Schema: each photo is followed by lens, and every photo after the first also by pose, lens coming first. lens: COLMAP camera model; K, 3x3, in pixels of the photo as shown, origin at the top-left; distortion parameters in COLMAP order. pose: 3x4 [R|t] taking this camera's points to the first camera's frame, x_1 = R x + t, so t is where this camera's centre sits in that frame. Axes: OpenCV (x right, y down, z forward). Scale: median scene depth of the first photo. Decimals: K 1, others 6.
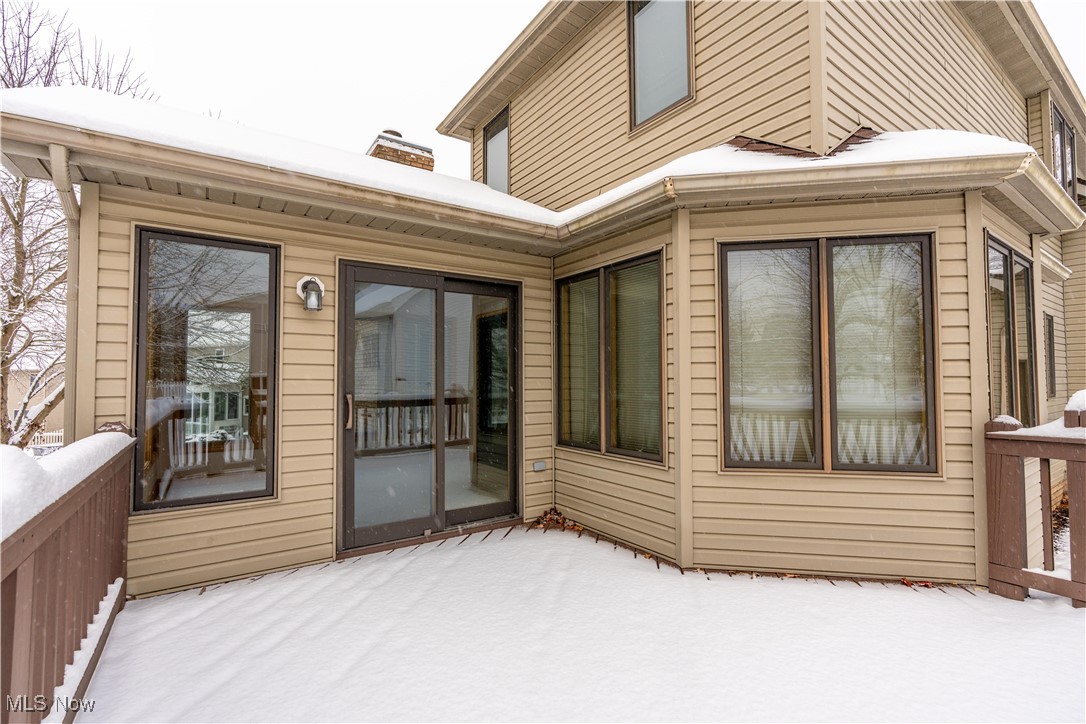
lens RADIAL K [[489.5, 0, 543.0], [0, 489.5, 362.0], [0, 0, 1]] dist [-0.002057, -0.000071]
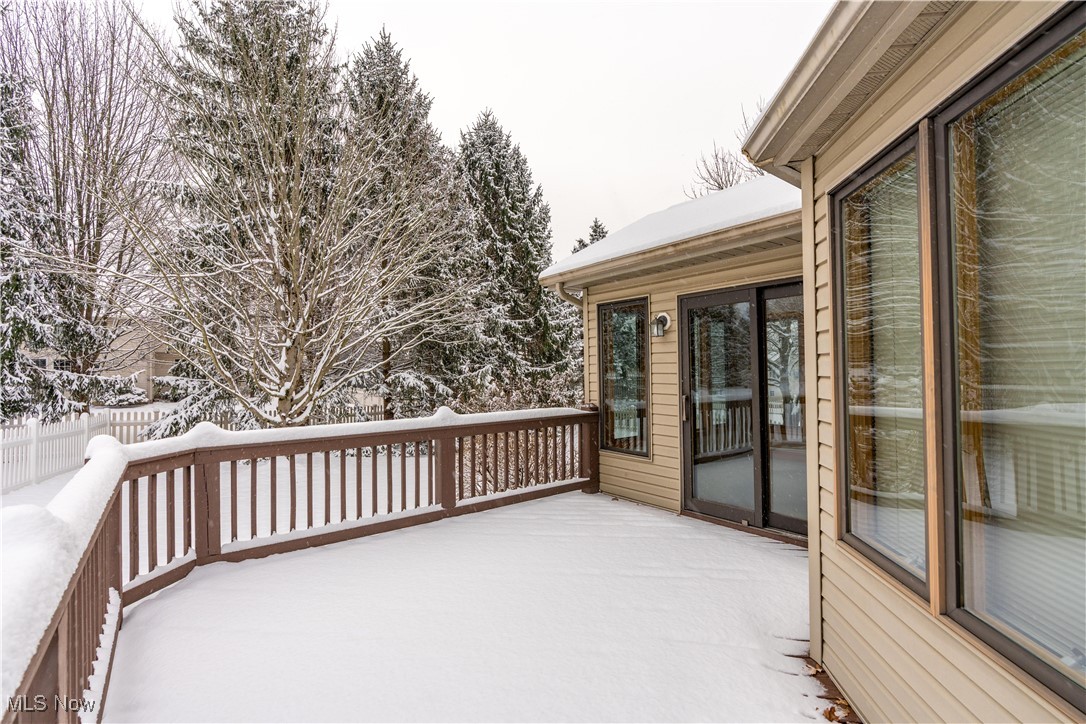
lens RADIAL K [[489.5, 0, 543.0], [0, 489.5, 362.0], [0, 0, 1]] dist [-0.002057, -0.000071]
pose [[0.063280, -0.014995, -0.997883, 0.992046], [0.049278, 0.998714, -0.011883, -0.030732], [0.996778, -0.048422, 0.063938, 0.572144]]
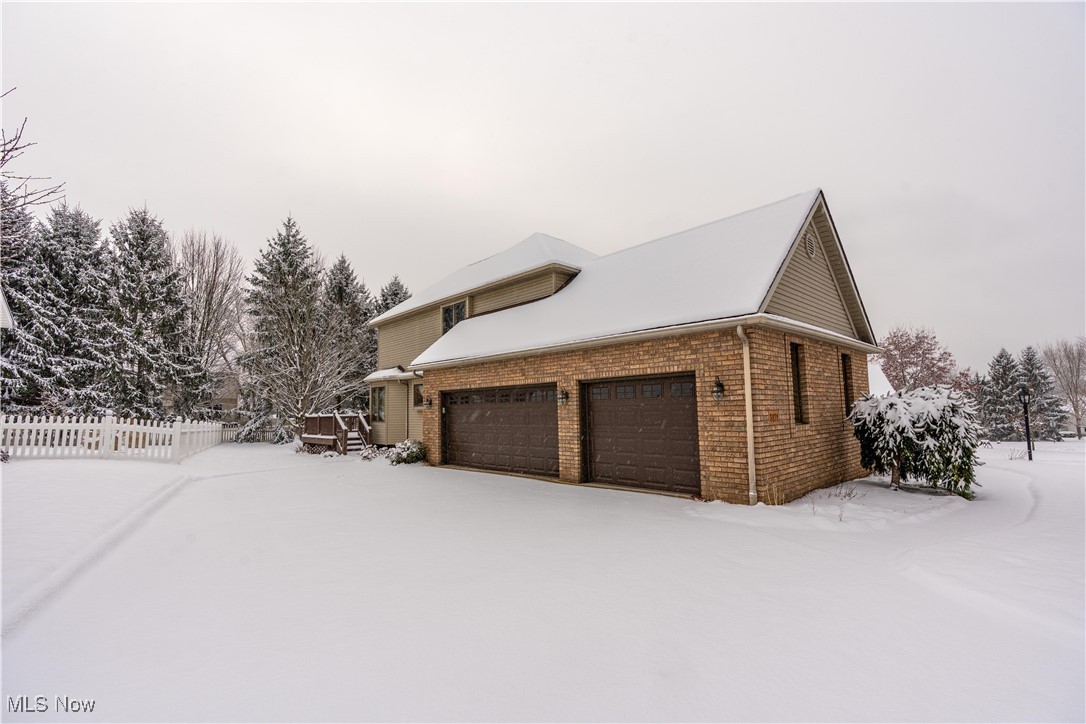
lens RADIAL K [[489.5, 0, 543.0], [0, 489.5, 362.0], [0, 0, 1]] dist [-0.002057, -0.000071]
pose [[0.146124, -0.094741, -0.984719, 4.538749], [0.050613, 0.994816, -0.088202, 0.036187], [0.987971, -0.036951, 0.150162, 1.469761]]
